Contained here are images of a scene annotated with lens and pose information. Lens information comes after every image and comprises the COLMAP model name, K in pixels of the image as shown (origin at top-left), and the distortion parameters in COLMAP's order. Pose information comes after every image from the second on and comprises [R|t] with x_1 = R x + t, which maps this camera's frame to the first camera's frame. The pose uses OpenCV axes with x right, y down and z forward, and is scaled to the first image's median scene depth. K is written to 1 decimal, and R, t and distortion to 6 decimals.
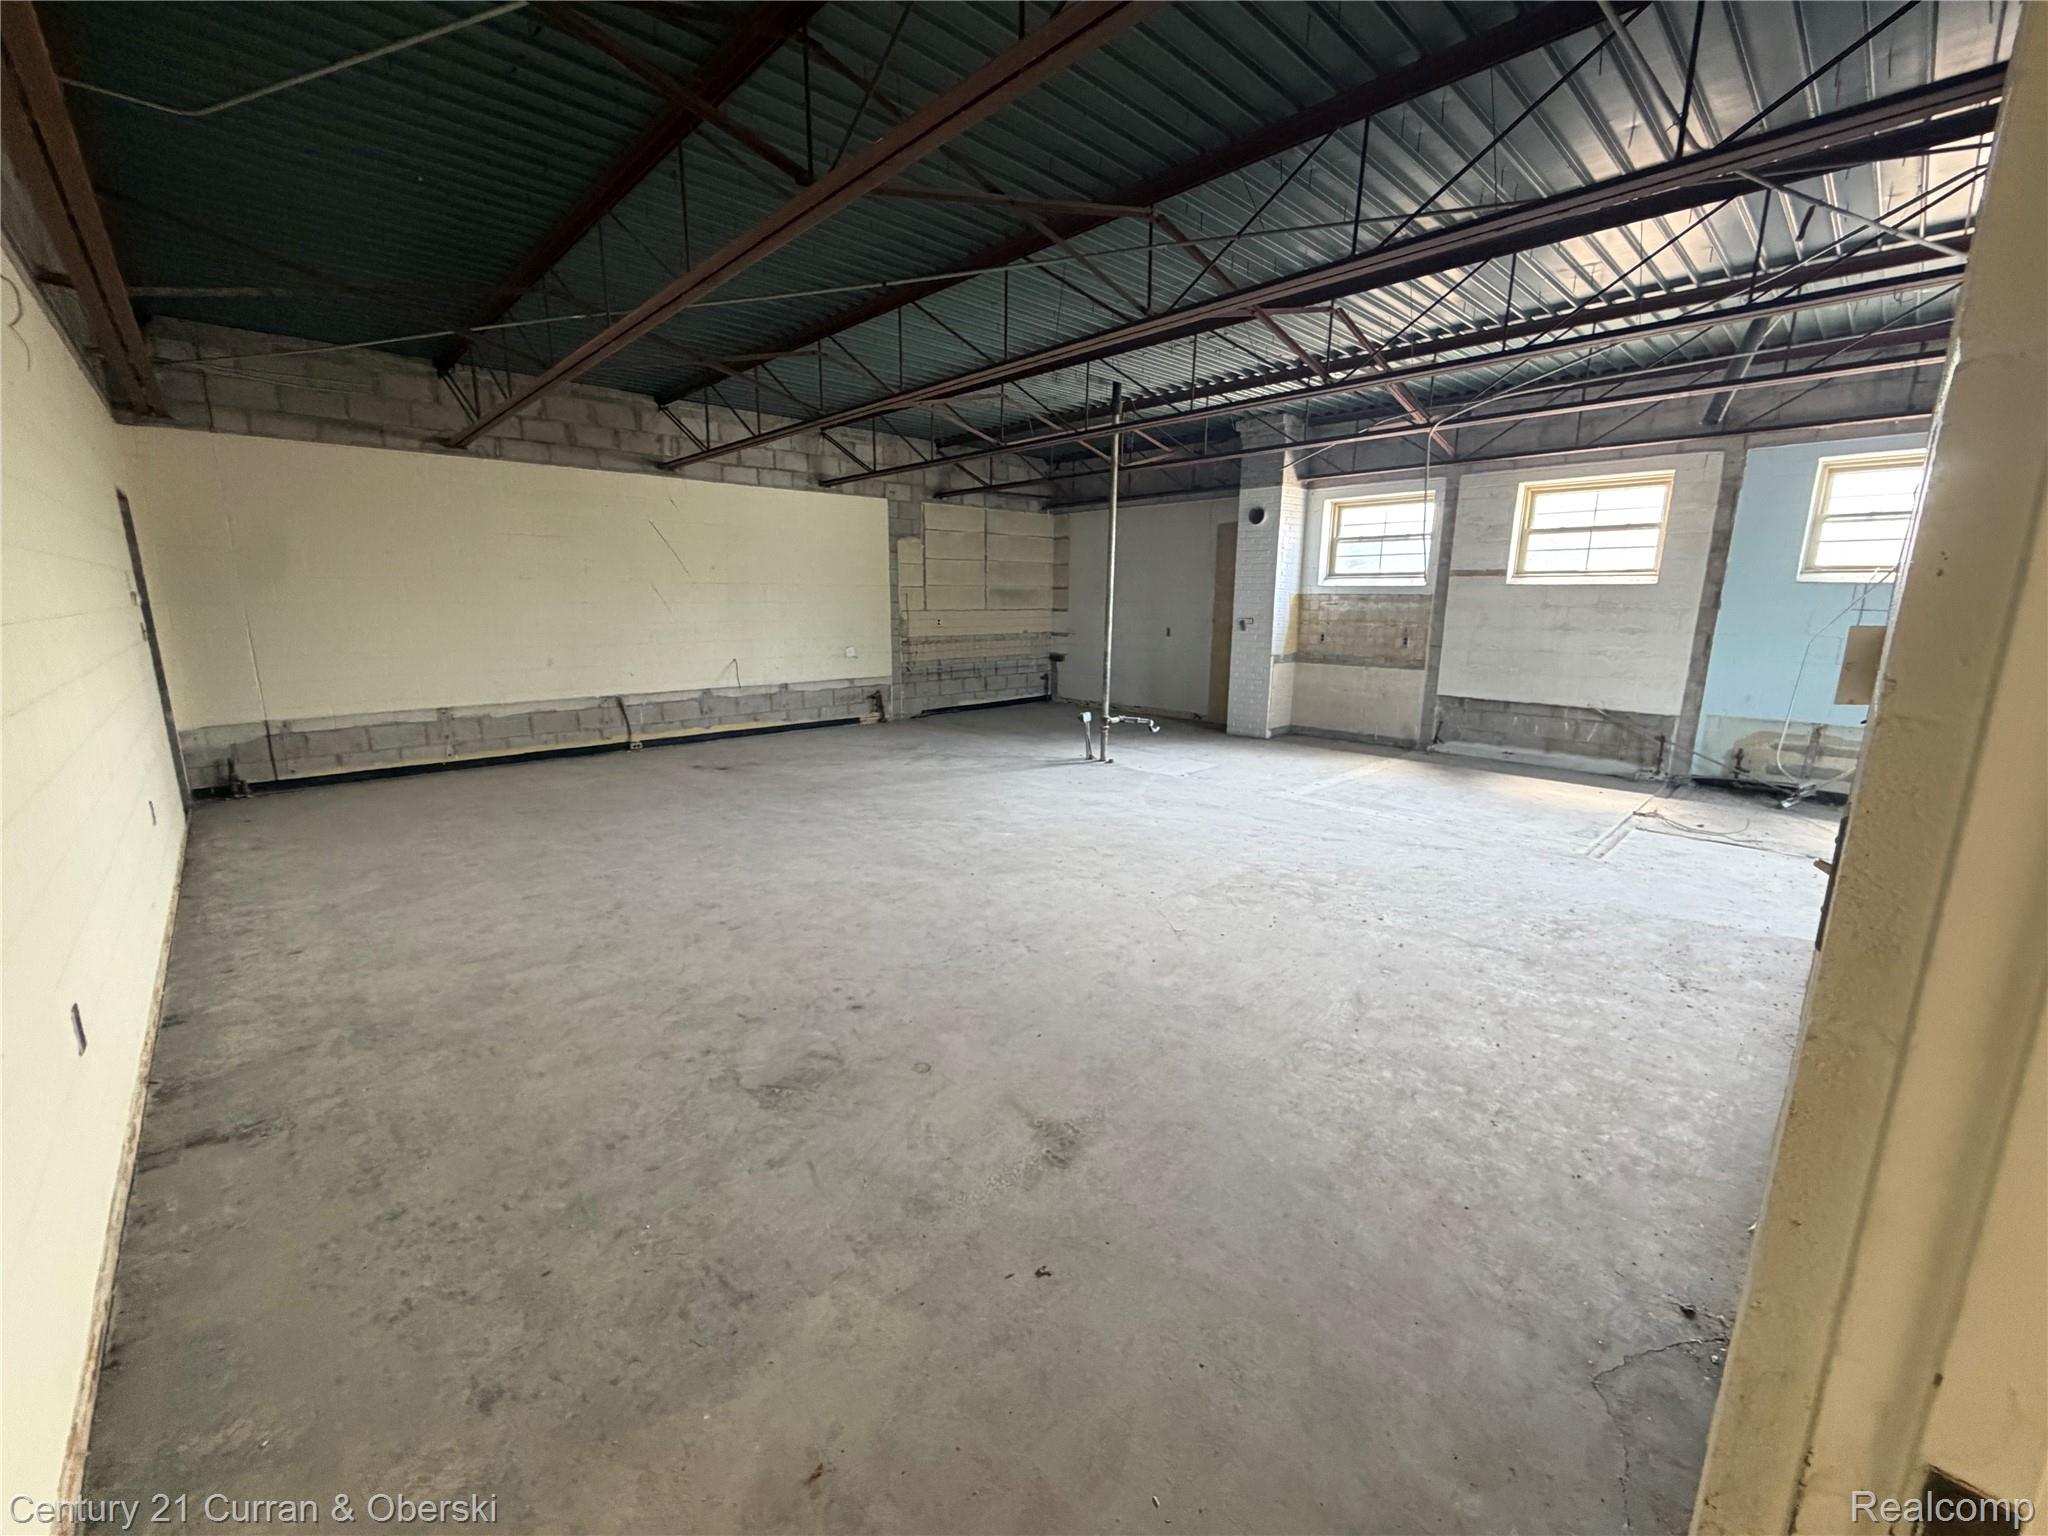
lens RADIAL K [[819.7, 0, 1018.5], [0, 819.7, 768.7], [0, 0, 1]] dist [-0.000373, 0.000078]
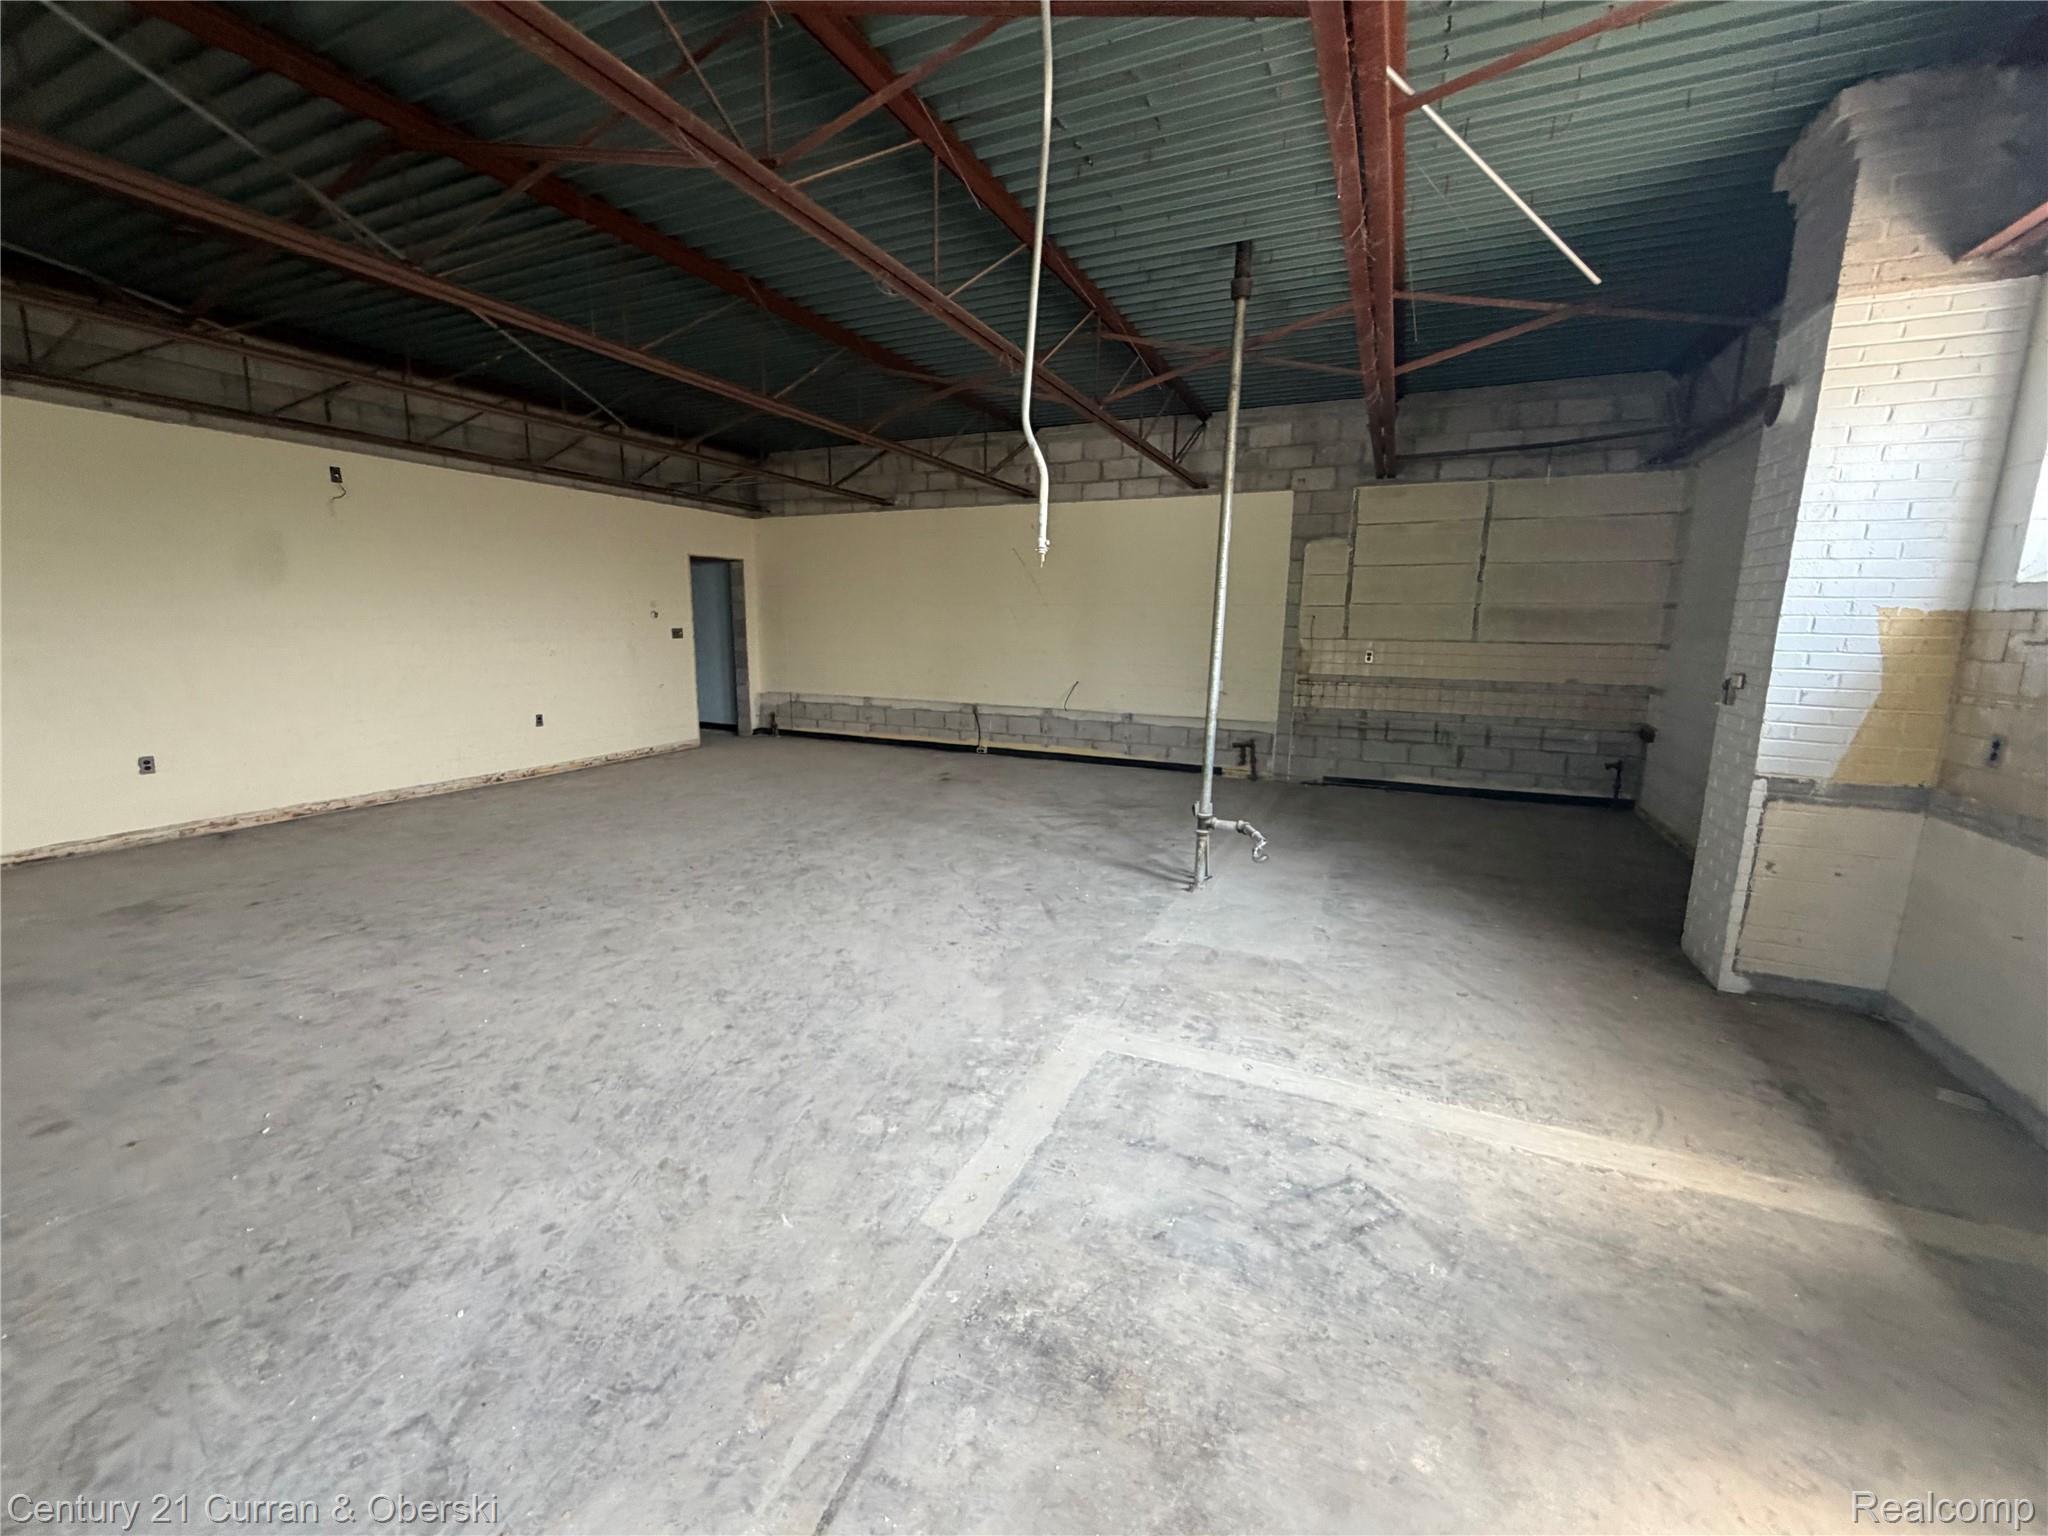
lens RADIAL K [[819.7, 0, 1020.4], [0, 819.7, 765.6], [0, 0, 1]] dist [-0.000373, 0.000078]
pose [[0.376533, 0.164260, -0.911724, 0.507611], [-0.199552, 0.975433, 0.093325, -0.108578], [0.904656, 0.146796, 0.400061, 0.539100]]
